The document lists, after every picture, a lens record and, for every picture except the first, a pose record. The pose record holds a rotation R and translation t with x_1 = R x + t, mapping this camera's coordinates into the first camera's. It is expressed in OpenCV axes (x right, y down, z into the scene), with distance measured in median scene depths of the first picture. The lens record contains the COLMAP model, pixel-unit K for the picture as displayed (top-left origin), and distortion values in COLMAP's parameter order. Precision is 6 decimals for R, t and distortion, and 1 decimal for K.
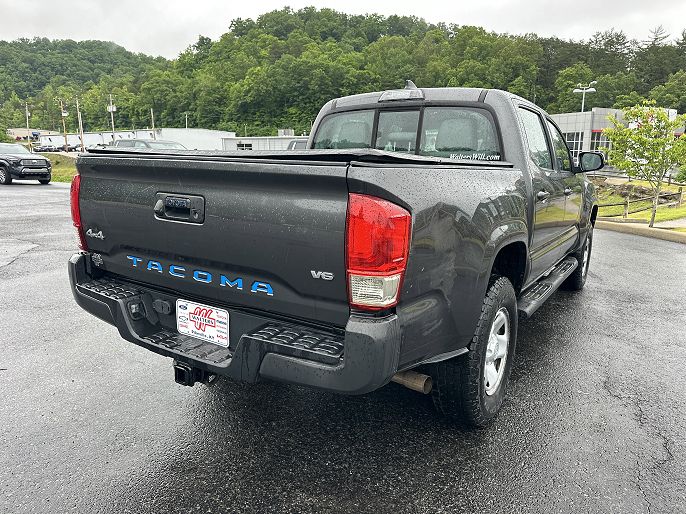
lens RADIAL K [[492.3, 0, 348.2], [0, 492.3, 255.2], [0, 0, 1]] dist [0.018221, -0.021948]
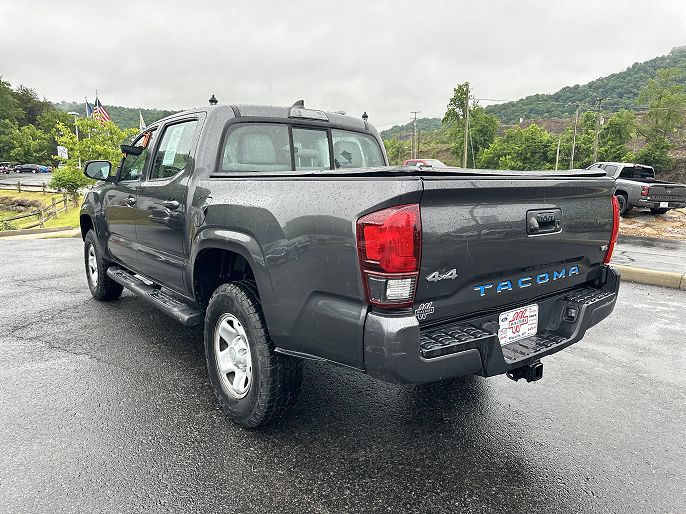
lens RADIAL K [[492.3, 0, 344.6], [0, 492.3, 252.0], [0, 0, 1]] dist [0.018221, -0.021948]
pose [[0.356888, -0.164745, 0.919505, -1.395646], [0.183466, 0.977517, 0.103930, -0.206073], [-0.915954, 0.131607, 0.379089, 0.896776]]
